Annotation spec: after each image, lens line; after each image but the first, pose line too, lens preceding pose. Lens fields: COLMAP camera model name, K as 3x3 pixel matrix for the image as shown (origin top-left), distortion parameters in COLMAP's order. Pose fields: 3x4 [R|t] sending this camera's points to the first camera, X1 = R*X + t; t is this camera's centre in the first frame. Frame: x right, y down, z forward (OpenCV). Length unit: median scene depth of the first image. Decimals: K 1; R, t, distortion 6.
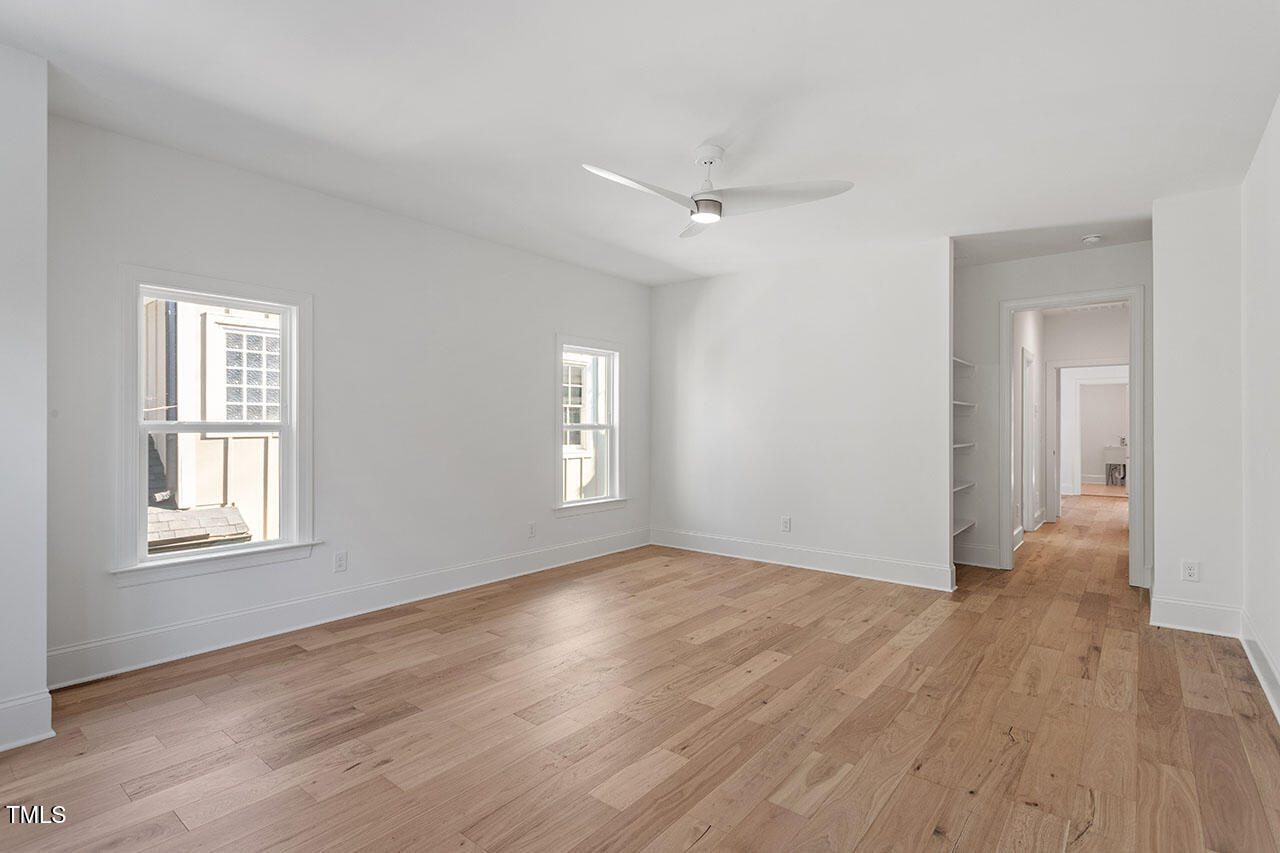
lens RADIAL K [[609.1, 0, 640.0], [0, 609.1, 423.3], [0, 0, 1]] dist [0.005135, 0.000703]
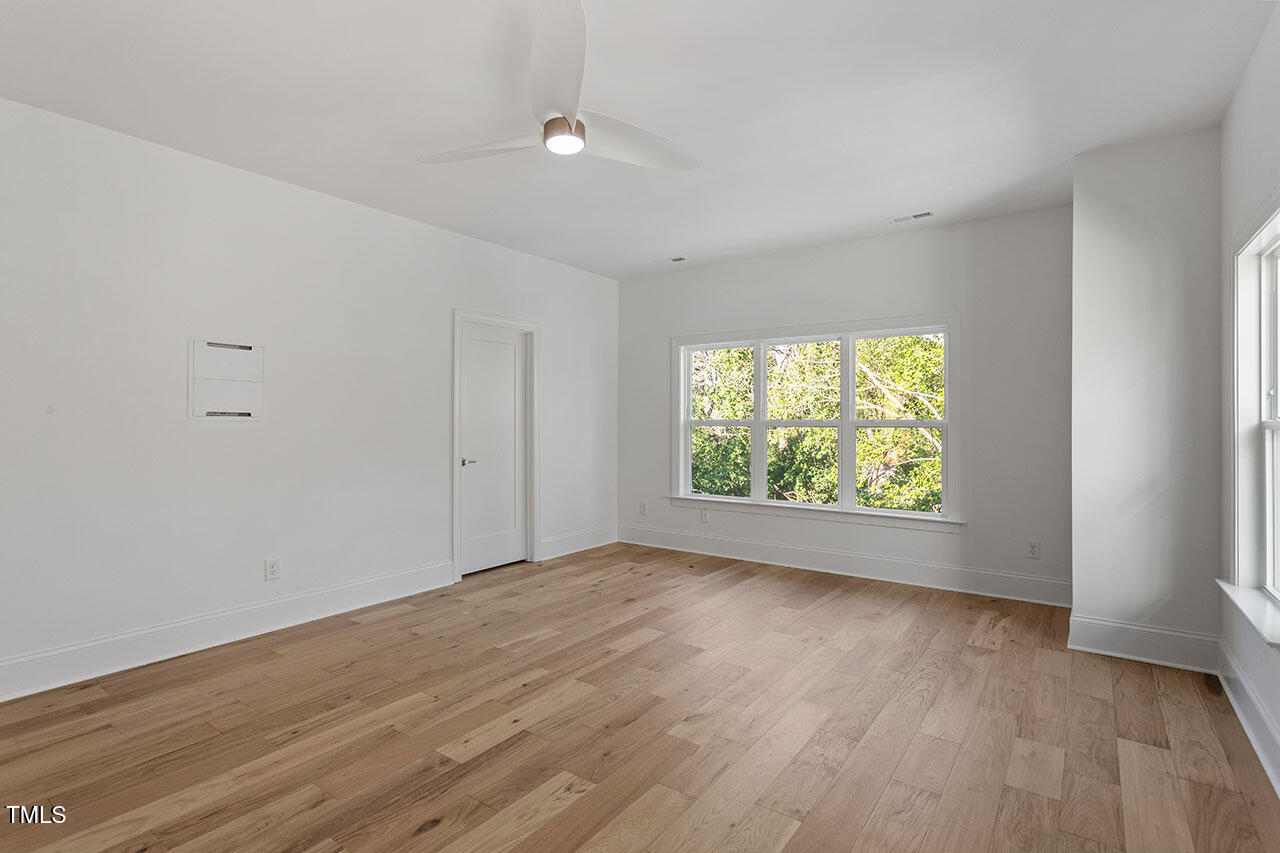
lens RADIAL K [[609.1, 0, 640.2], [0, 609.1, 422.2], [0, 0, 1]] dist [0.005135, 0.000703]
pose [[-0.998594, -0.001327, -0.052998, 0.059469], [-0.001618, 0.999984, 0.005446, 0.001730], [0.052990, 0.005525, -0.998580, 1.934786]]
